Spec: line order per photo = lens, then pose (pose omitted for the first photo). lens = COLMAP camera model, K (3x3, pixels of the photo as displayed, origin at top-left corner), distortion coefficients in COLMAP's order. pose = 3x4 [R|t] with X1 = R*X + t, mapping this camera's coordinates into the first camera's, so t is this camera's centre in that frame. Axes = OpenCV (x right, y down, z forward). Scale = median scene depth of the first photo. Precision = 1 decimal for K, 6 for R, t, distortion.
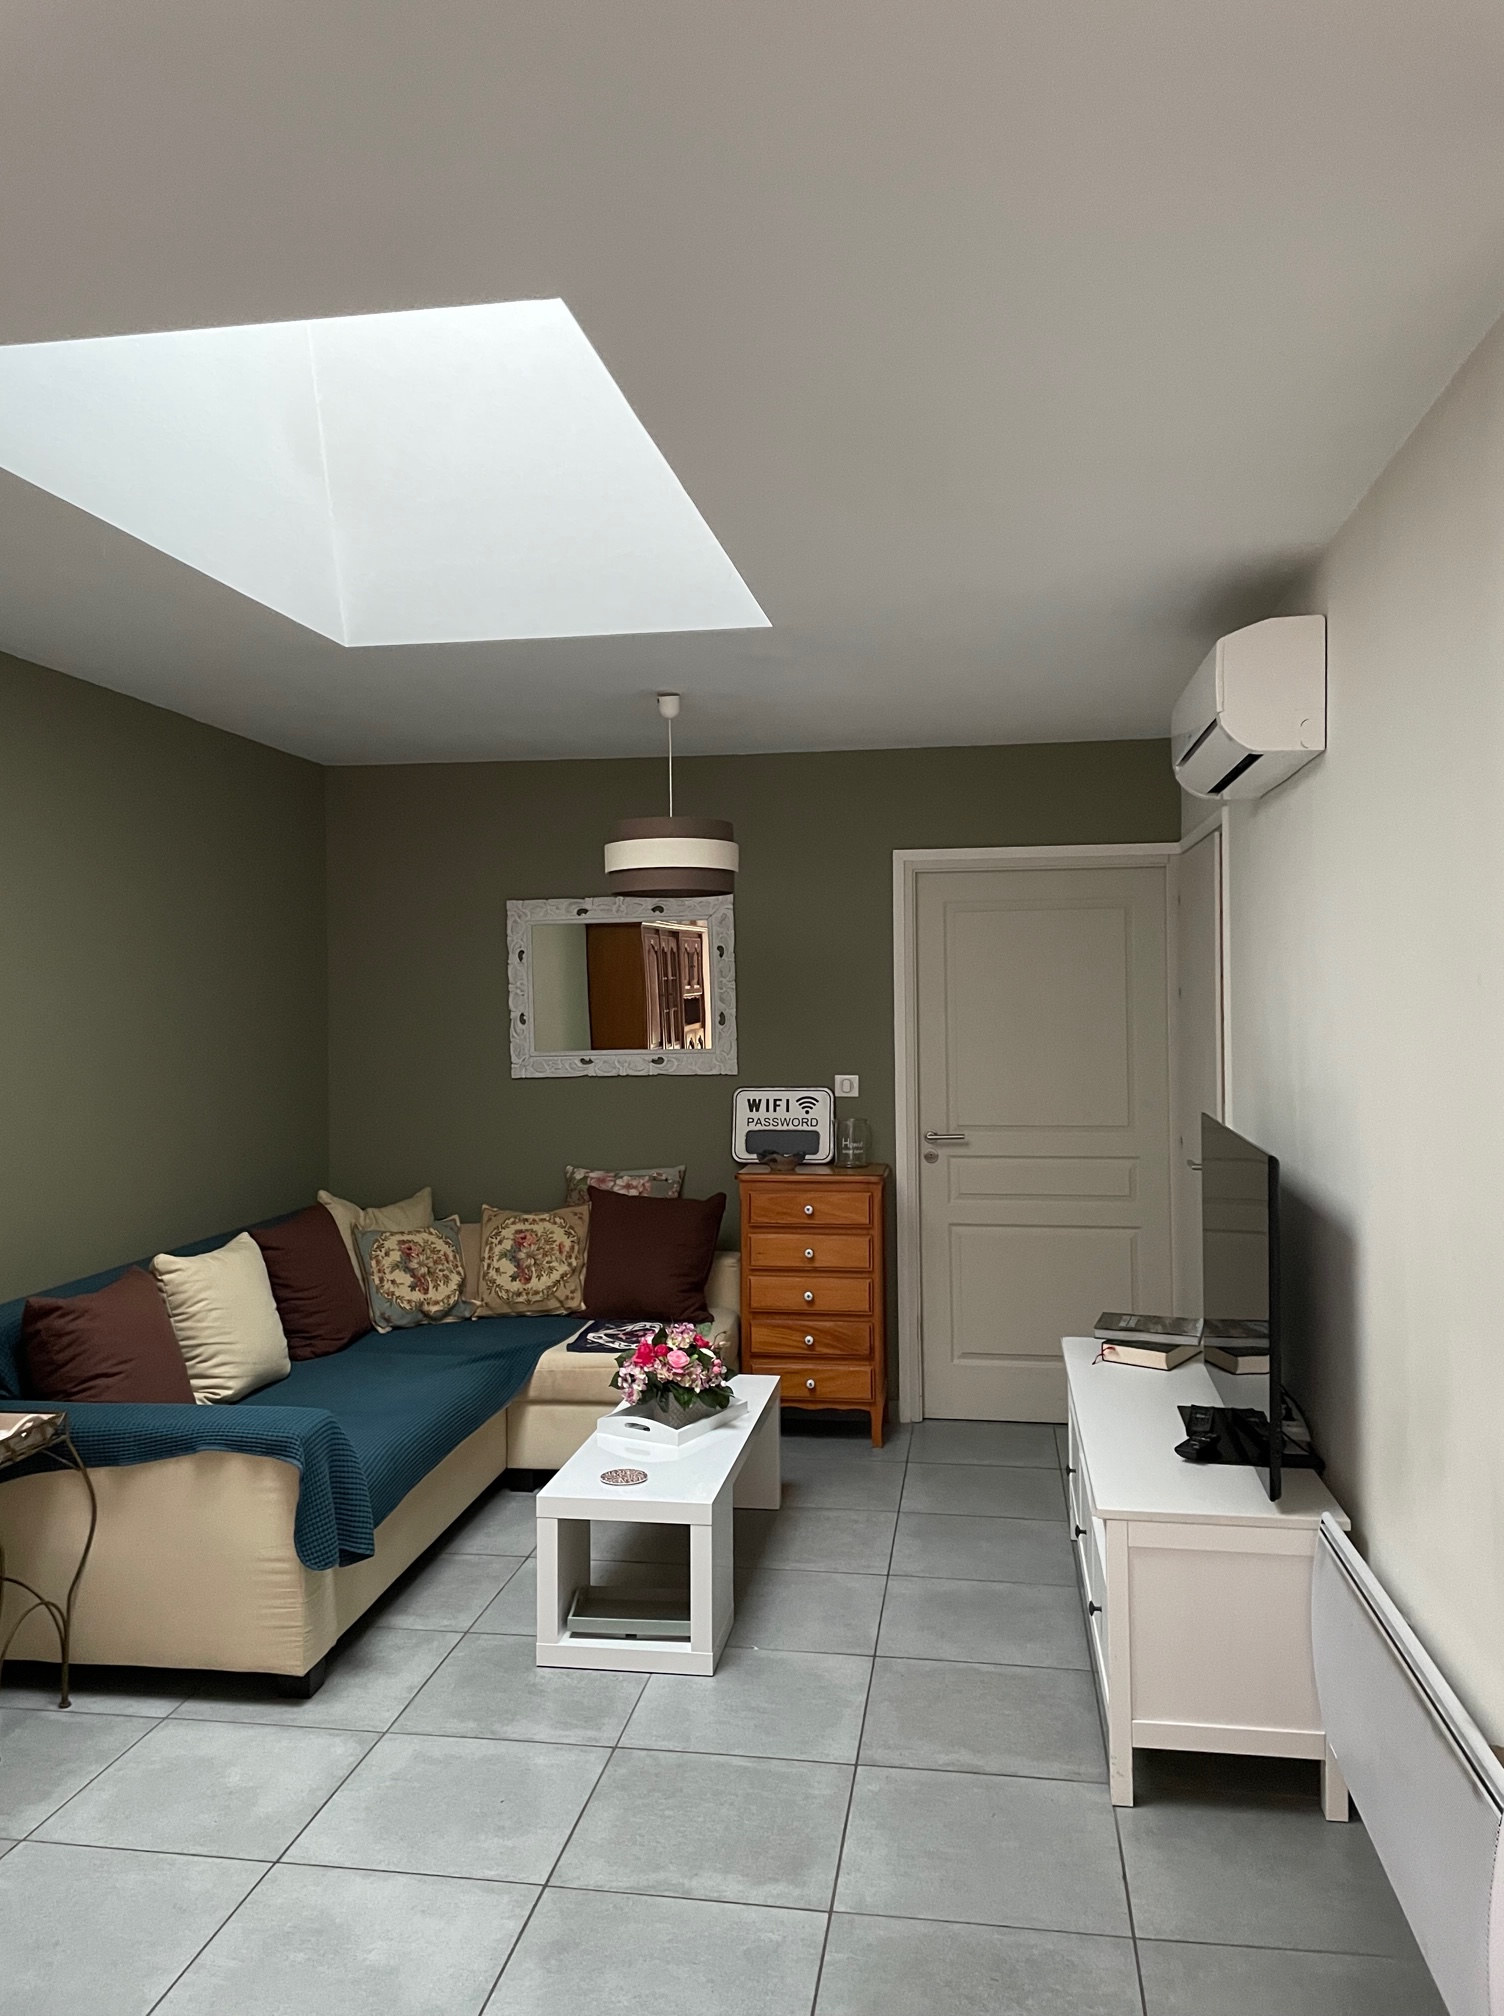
lens RADIAL K [[1485.1, 0, 752.0], [0, 1485.1, 1008.0], [0, 0, 1]] dist [0.101663, -0.120190]
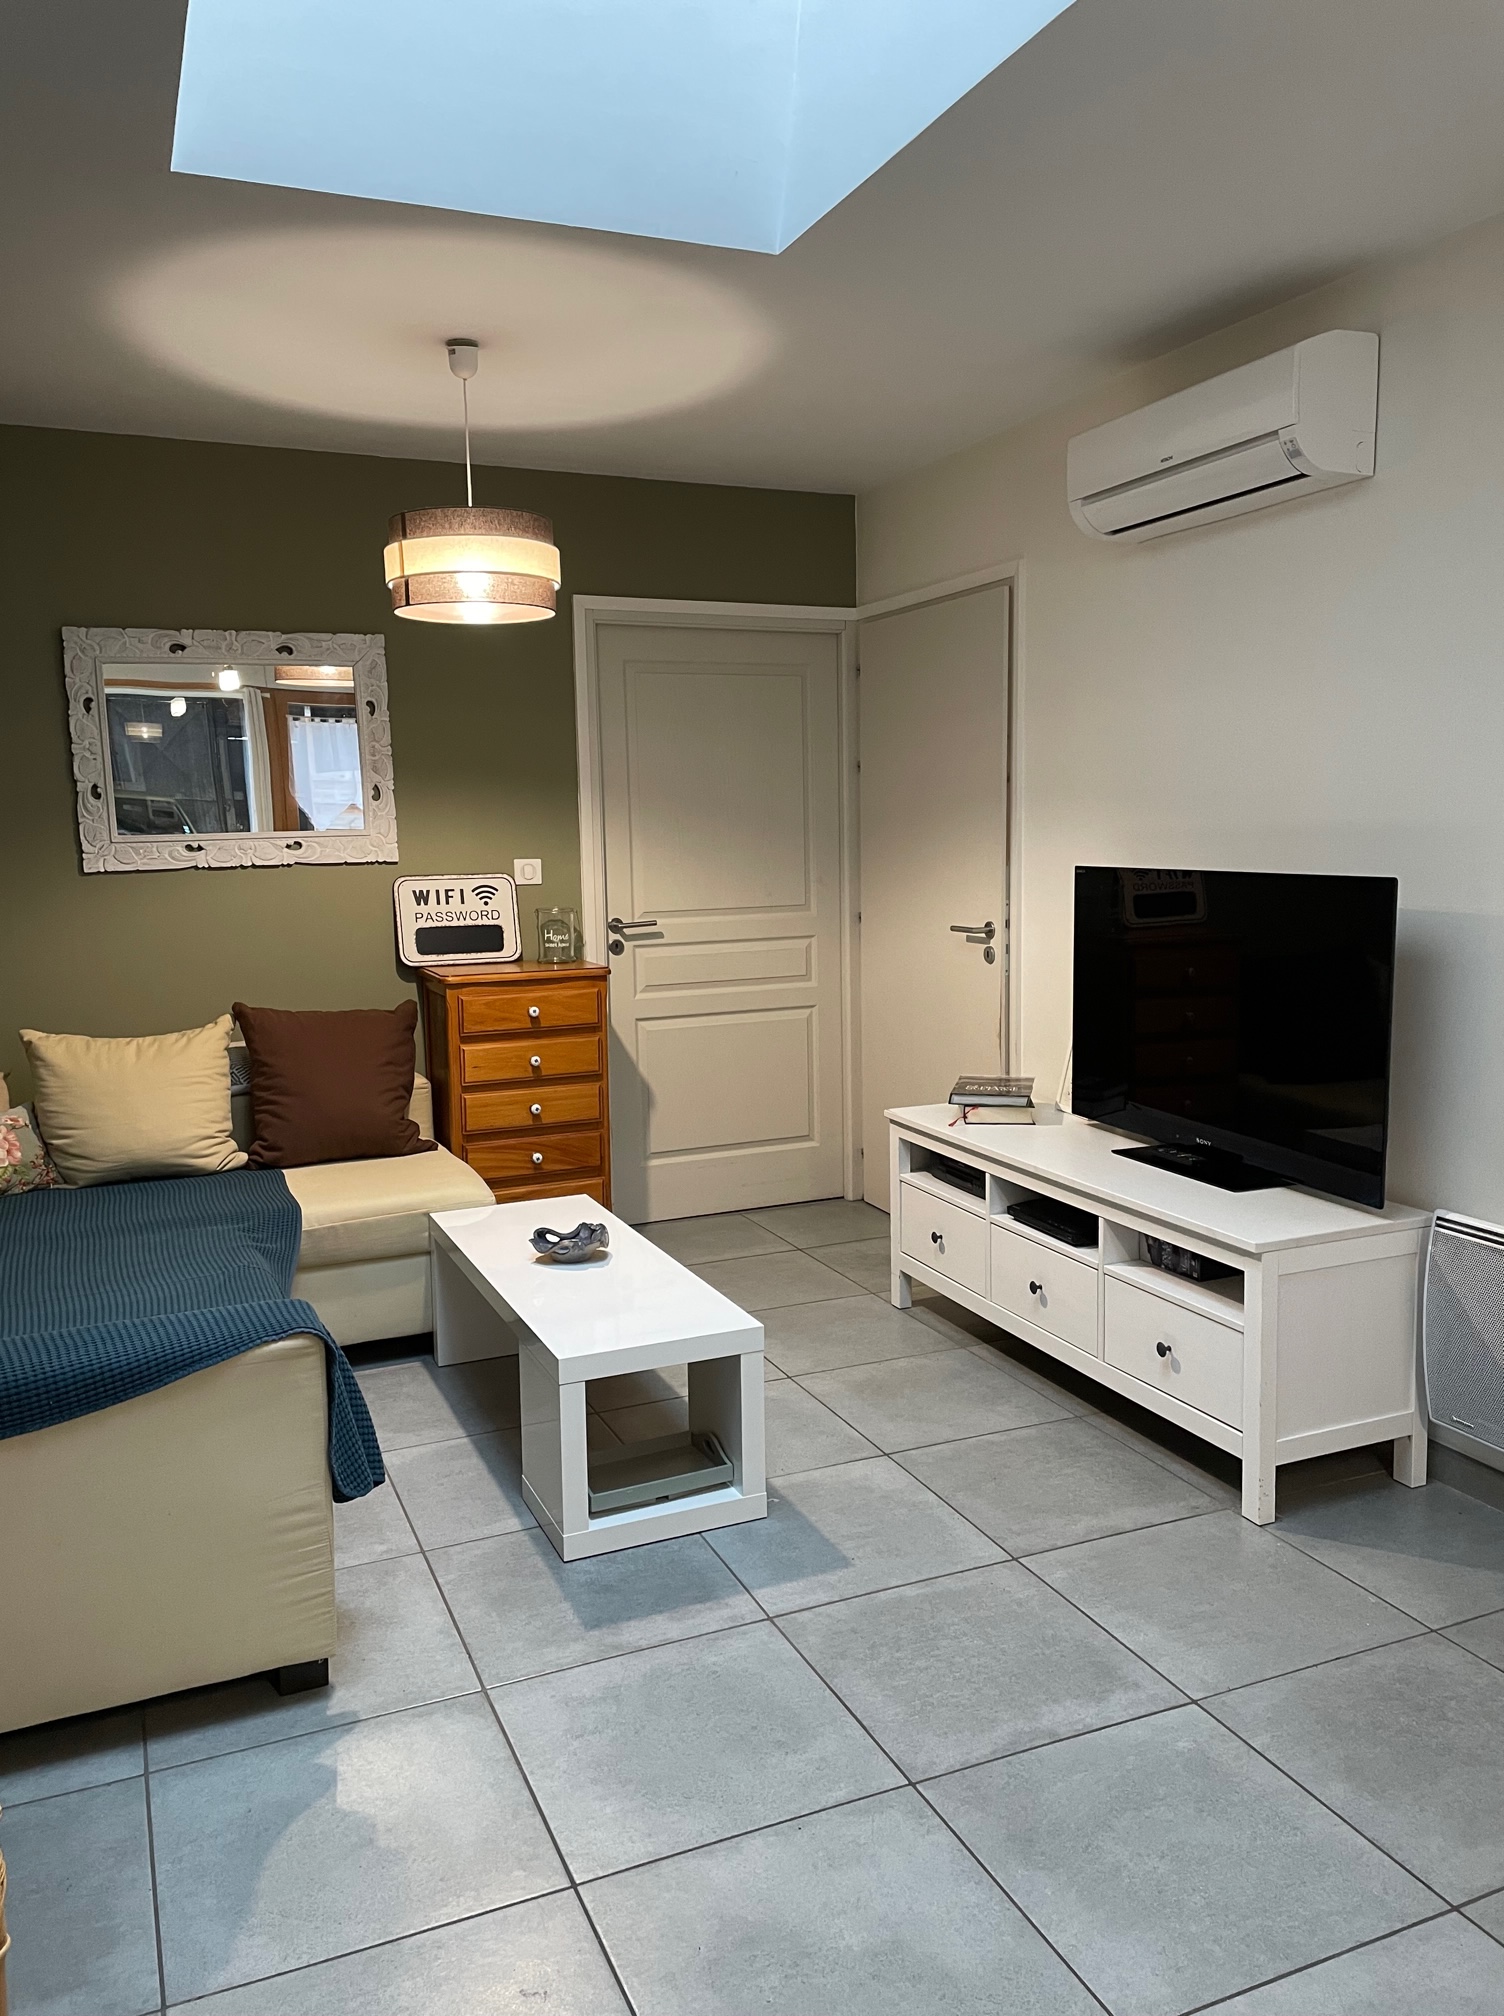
lens RADIAL K [[1485.1, 0, 752.0], [0, 1485.1, 1008.0], [0, 0, 1]] dist [0.101663, -0.120190]
pose [[0.846908, -0.073010, 0.526703, -0.291400], [0.012652, 0.993015, 0.117305, 0.031284], [-0.531588, -0.092682, 0.841917, 0.189439]]
